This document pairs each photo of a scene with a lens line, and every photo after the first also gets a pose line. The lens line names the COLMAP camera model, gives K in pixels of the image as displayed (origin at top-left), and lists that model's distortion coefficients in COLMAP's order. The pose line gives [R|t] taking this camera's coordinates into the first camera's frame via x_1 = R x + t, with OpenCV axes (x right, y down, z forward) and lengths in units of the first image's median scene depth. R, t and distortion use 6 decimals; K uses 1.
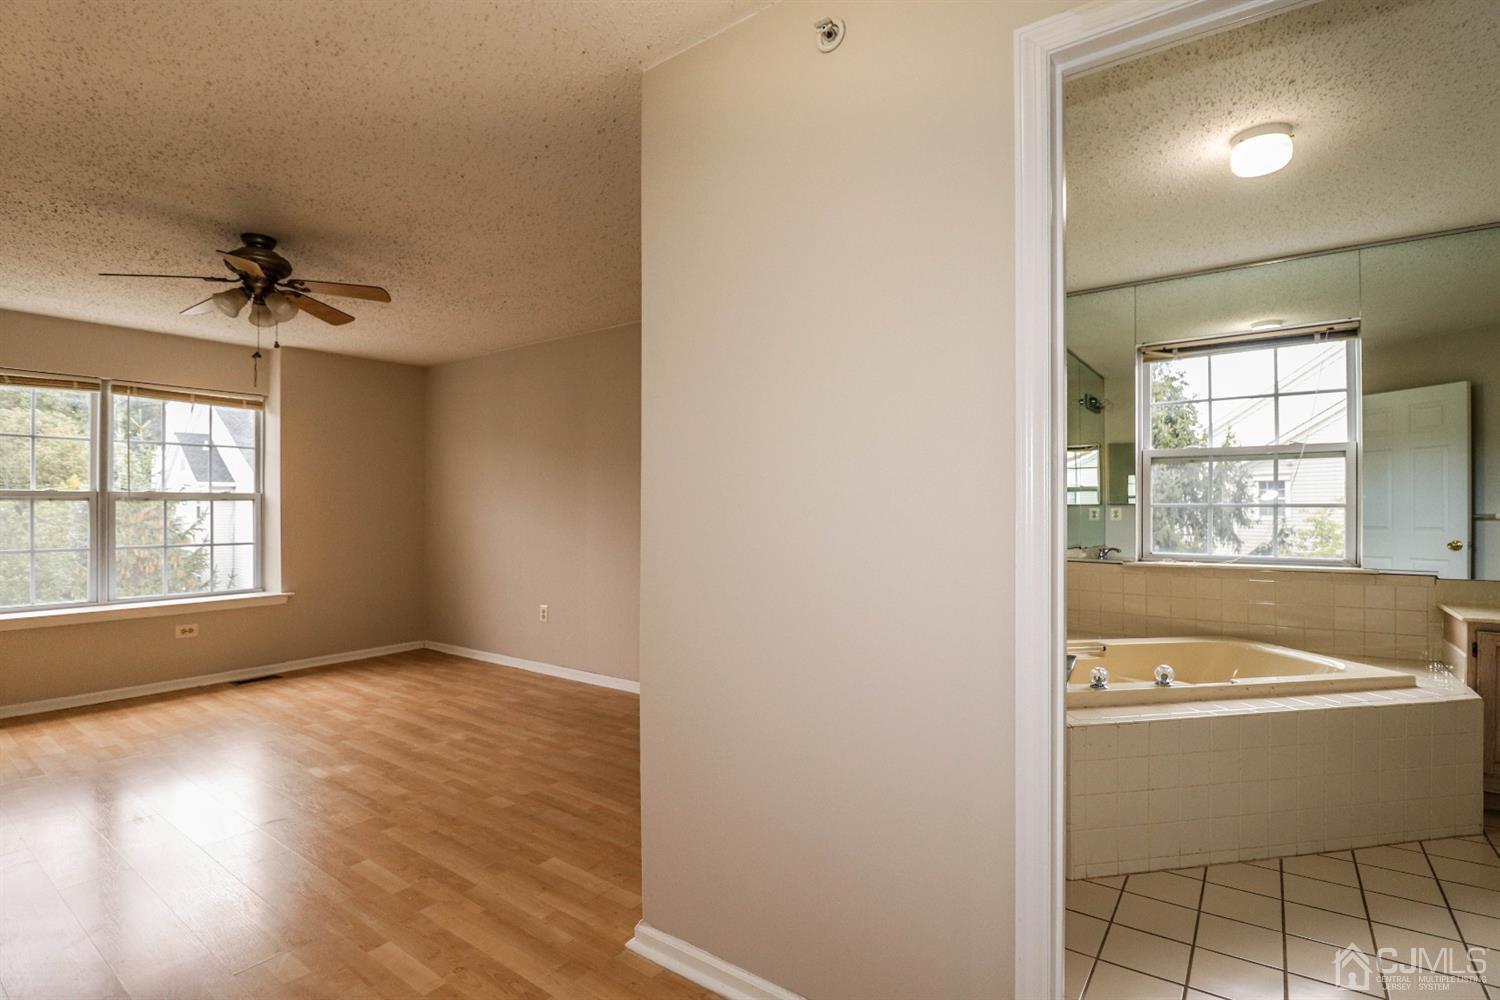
lens RADIAL K [[714.6, 0, 739.6], [0, 714.6, 495.3], [0, 0, 1]] dist [-0.014074, -0.000823]
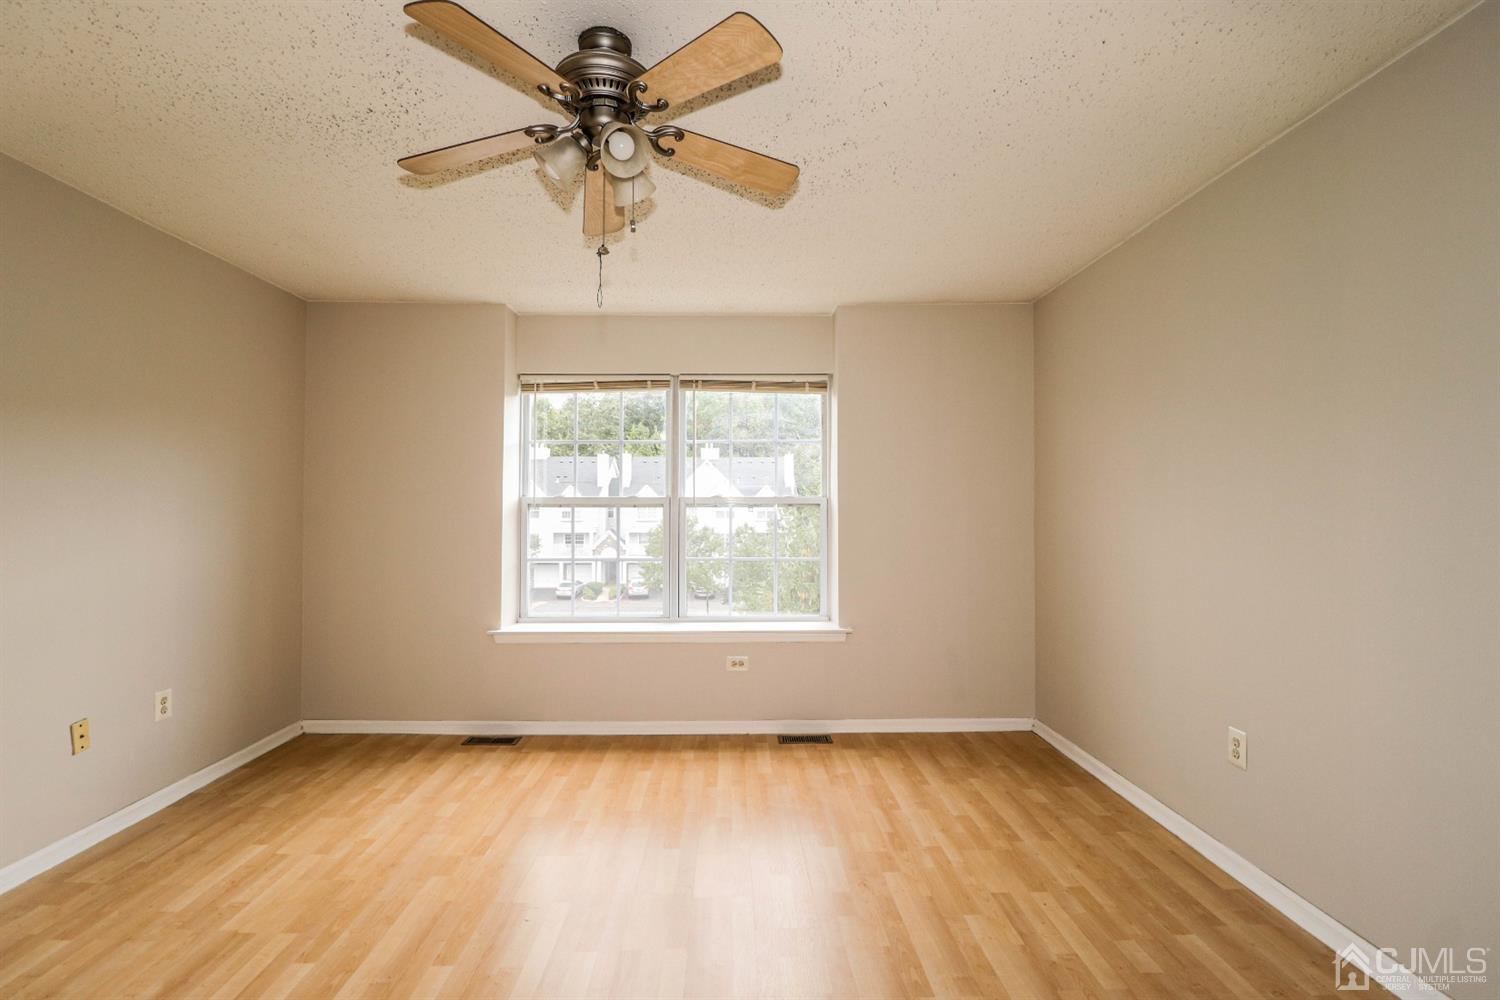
lens RADIAL K [[714.6, 0, 739.6], [0, 714.6, 495.3], [0, 0, 1]] dist [-0.014074, -0.000823]
pose [[0.612075, -0.008997, -0.790749, -0.113182], [0.013577, 0.999907, -0.000867, -0.005824], [0.790683, -0.010205, 0.612140, 0.495071]]
